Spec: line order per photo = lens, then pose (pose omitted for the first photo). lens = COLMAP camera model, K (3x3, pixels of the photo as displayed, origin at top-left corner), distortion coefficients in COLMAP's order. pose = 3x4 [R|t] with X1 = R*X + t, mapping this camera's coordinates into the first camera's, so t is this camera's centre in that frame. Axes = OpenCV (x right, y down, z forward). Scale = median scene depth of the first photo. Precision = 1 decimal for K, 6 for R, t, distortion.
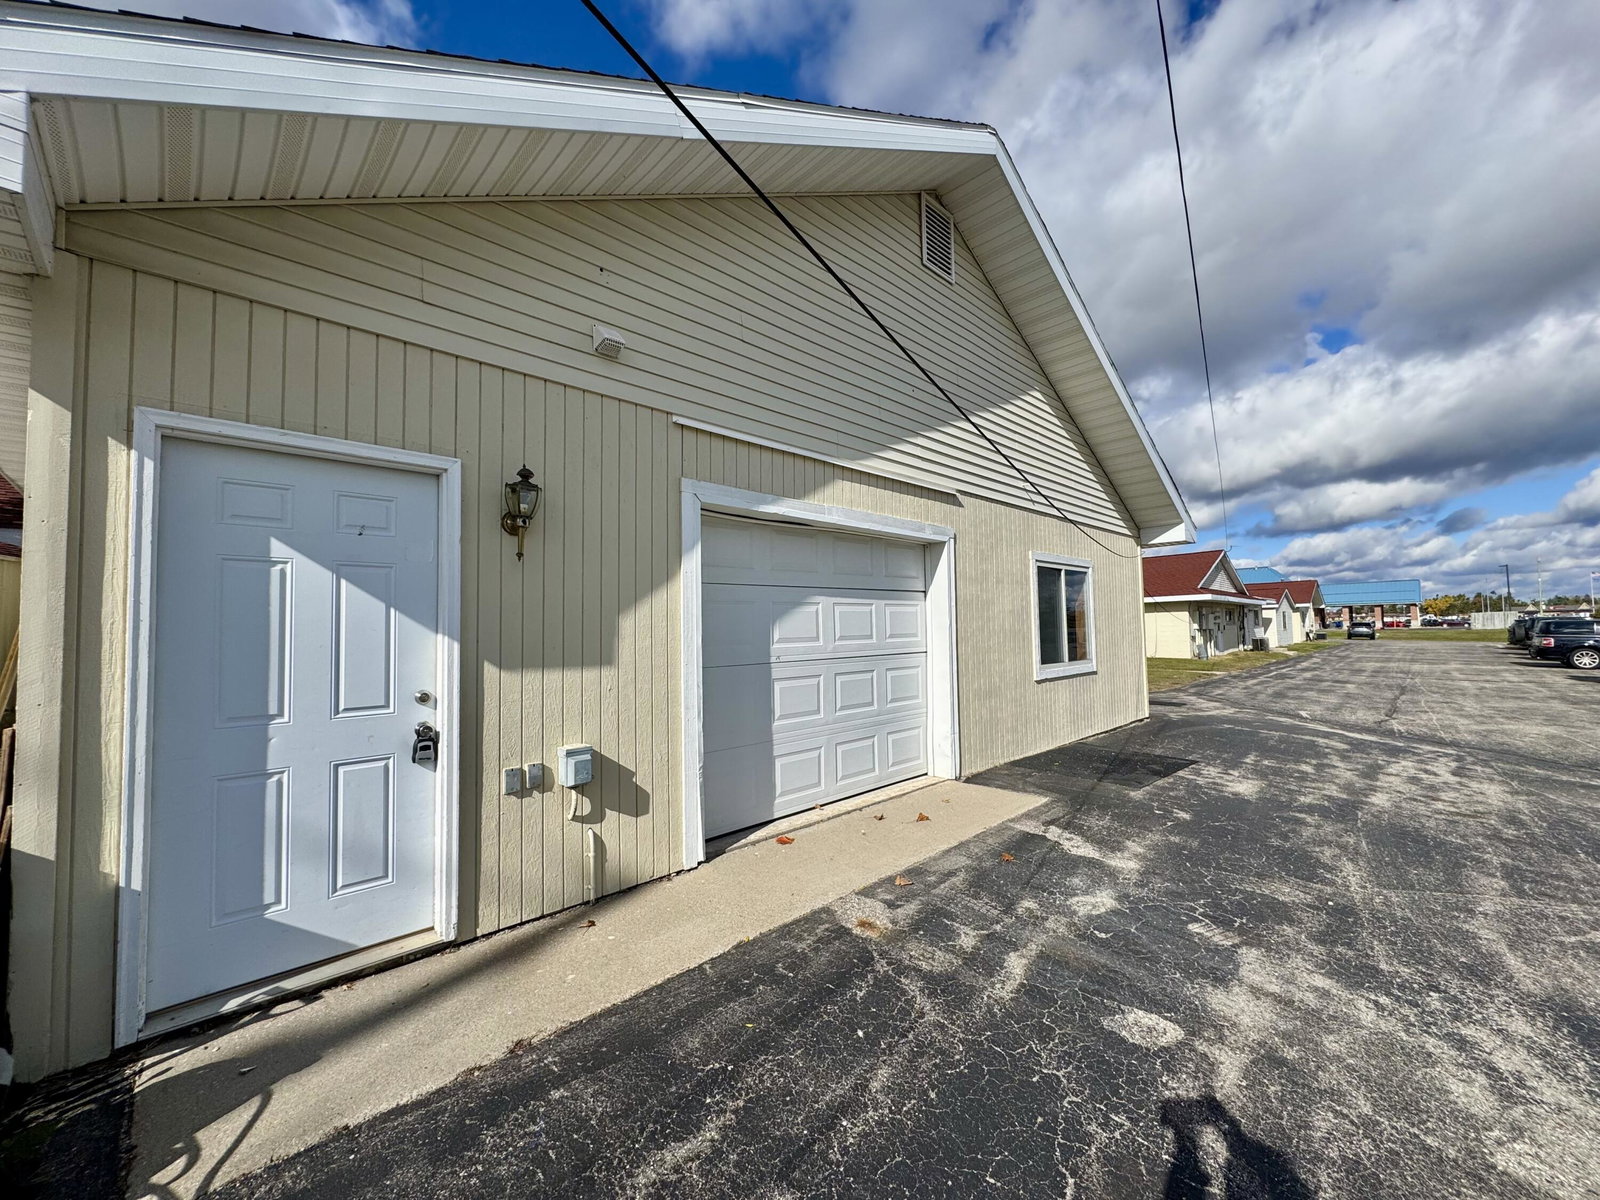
lens RADIAL K [[635.6, 0, 800.0], [0, 635.6, 600.0], [0, 0, 1]] dist [-0.004056, -0.000221]
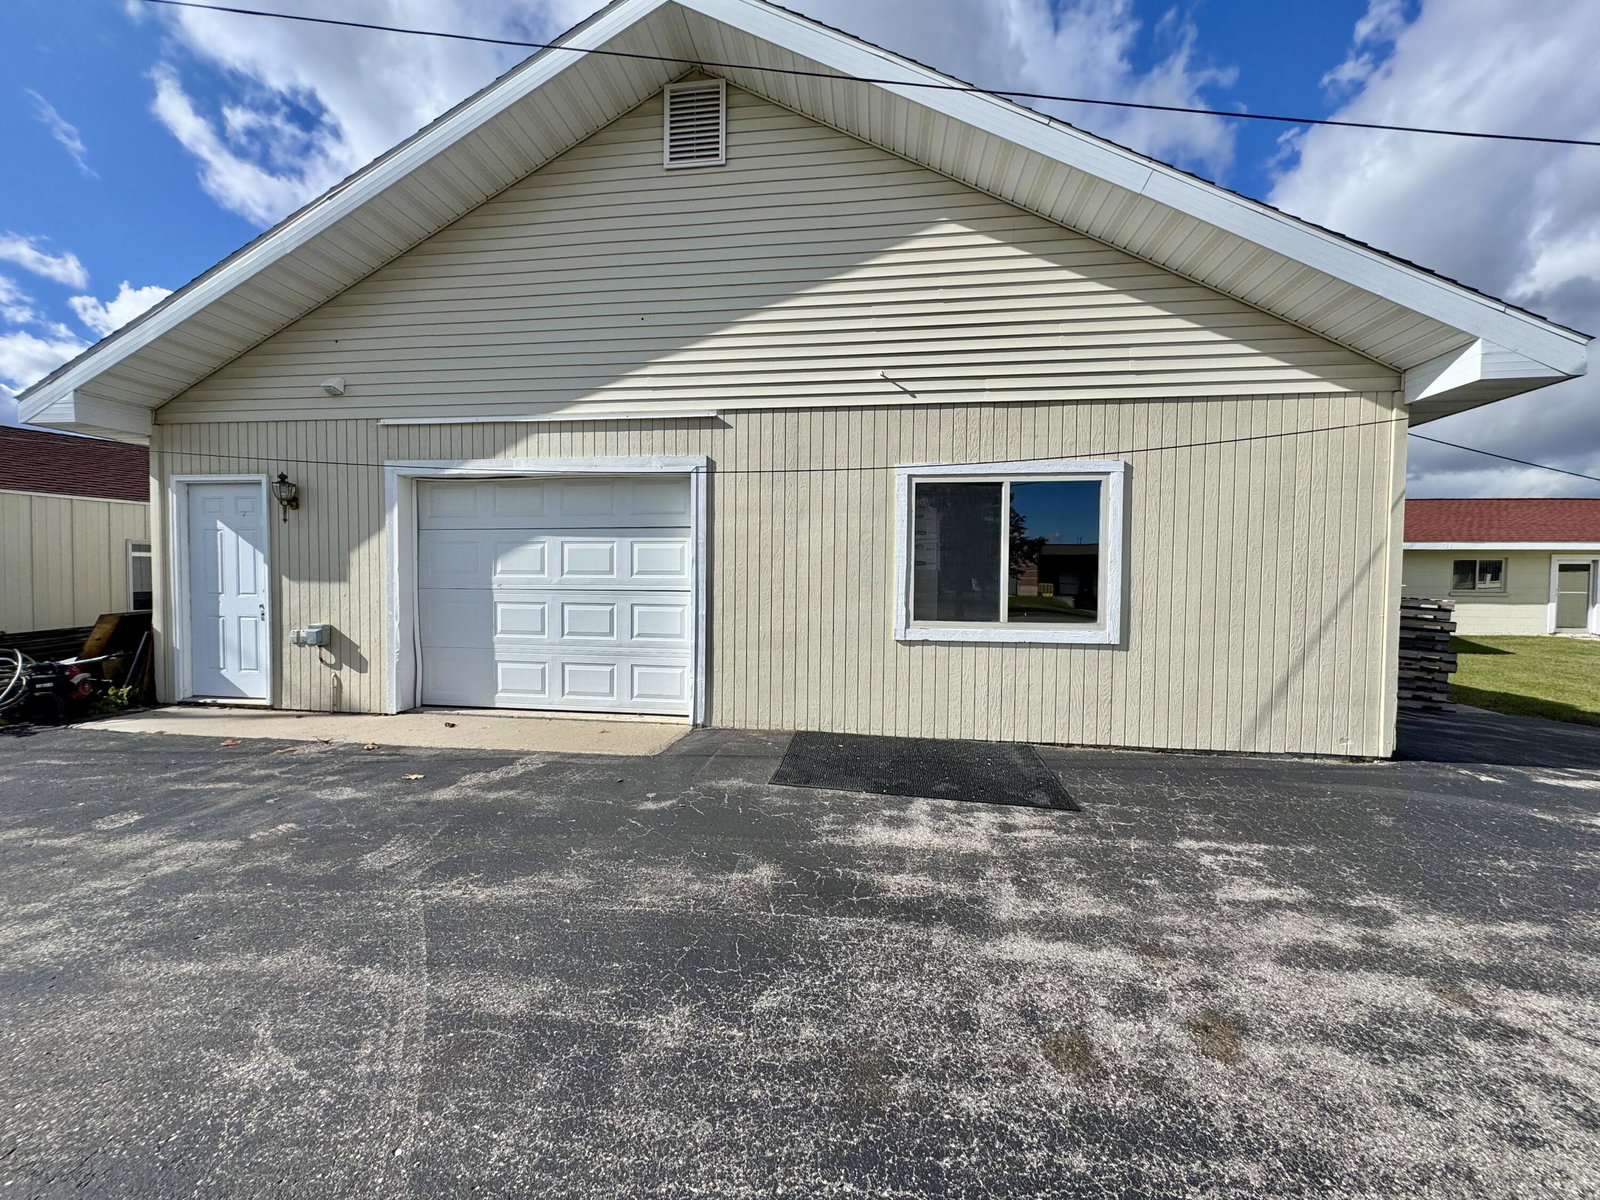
lens RADIAL K [[635.6, 0, 800.0], [0, 635.6, 600.0], [0, 0, 1]] dist [-0.004056, -0.000221]
pose [[0.612439, 0.052487, -0.788773, 1.712827], [0.017277, 0.996666, 0.079736, 0.036003], [0.790329, -0.062461, 0.609490, 0.885793]]
